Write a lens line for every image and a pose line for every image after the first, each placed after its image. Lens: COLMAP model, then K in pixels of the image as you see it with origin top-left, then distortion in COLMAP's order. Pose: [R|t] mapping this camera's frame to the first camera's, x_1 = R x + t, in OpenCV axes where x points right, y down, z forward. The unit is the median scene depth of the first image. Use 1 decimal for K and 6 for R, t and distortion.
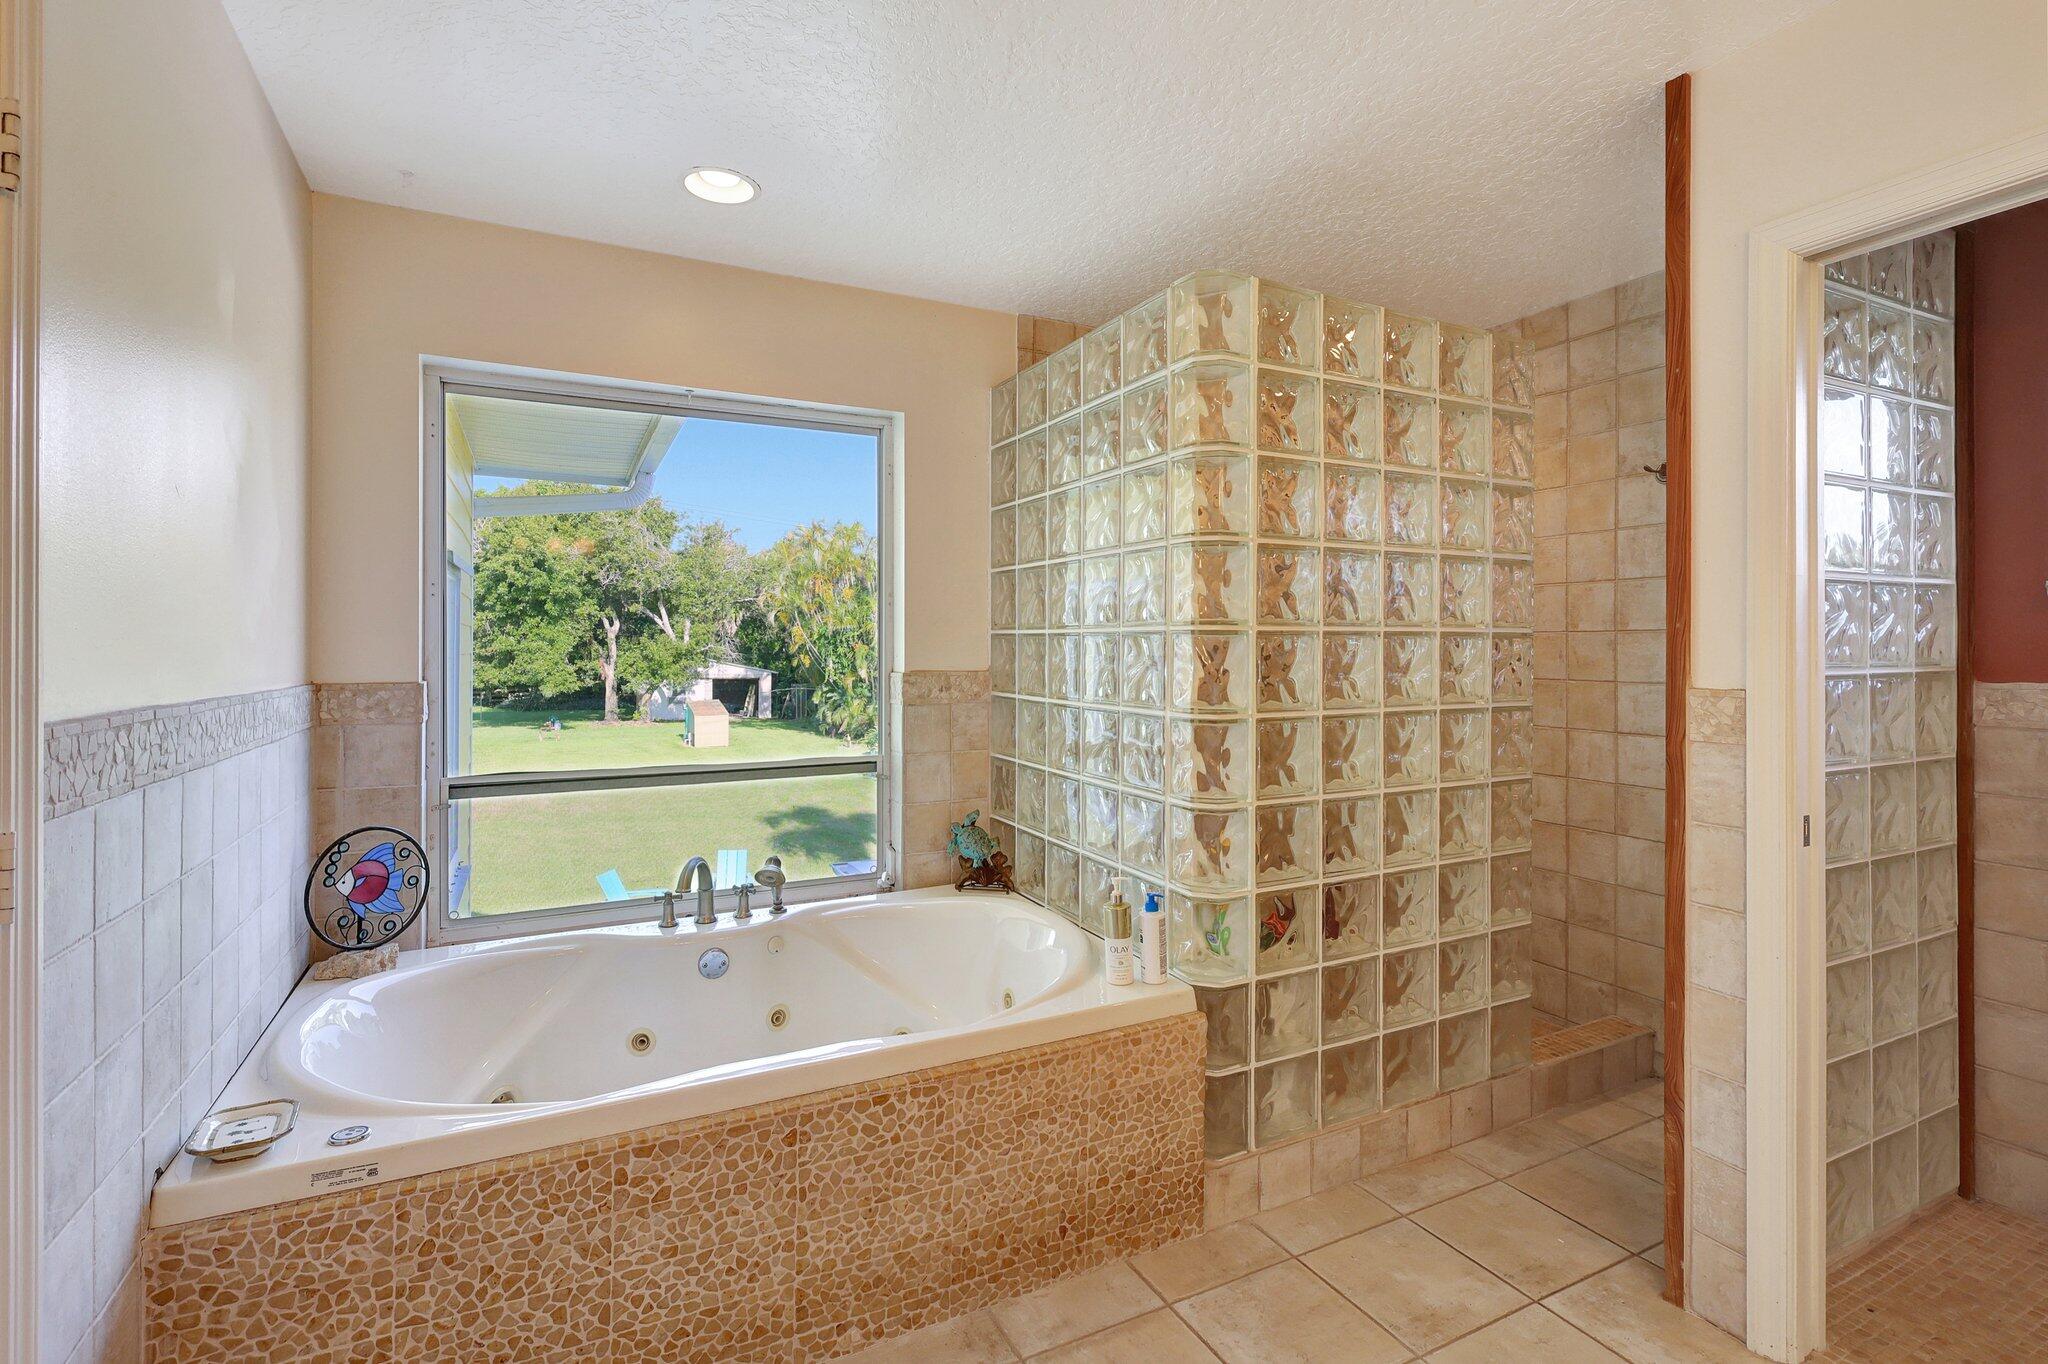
lens RADIAL K [[949.0, 0, 1033.2], [0, 949.0, 651.3], [0, 0, 1]] dist [-0.000882, 0.000003]
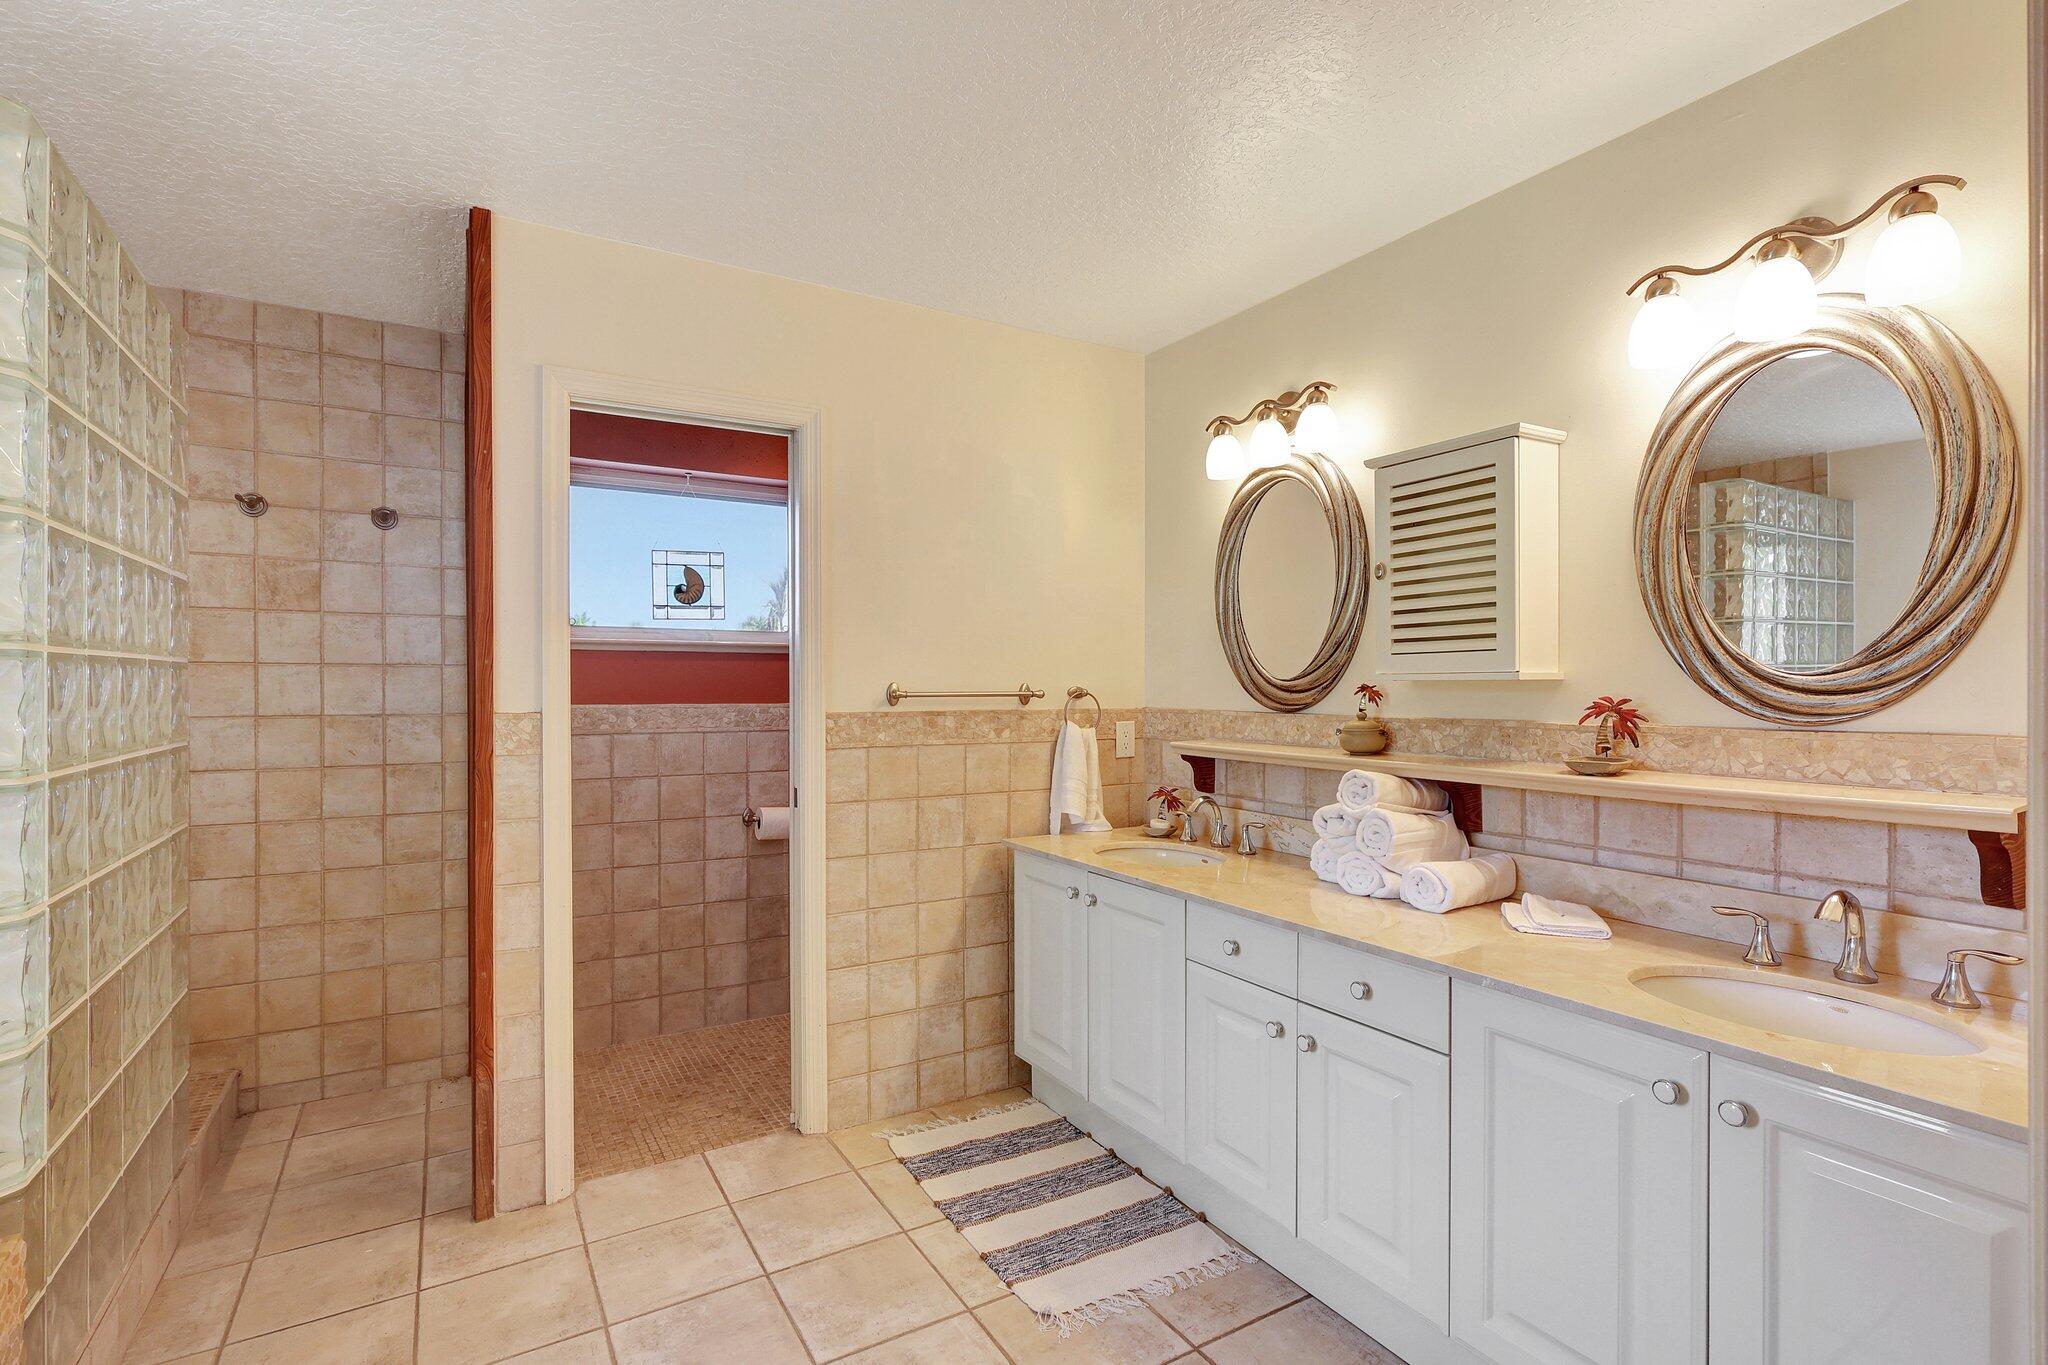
lens RADIAL K [[949.0, 0, 1023.3], [0, 949.0, 685.8], [0, 0, 1]] dist [-0.000882, 0.000003]
pose [[-0.071079, 0.003024, 0.997466, -0.667089], [-0.000417, 0.999995, -0.003061, 0.007472], [-0.997471, -0.000633, -0.071077, 0.451152]]
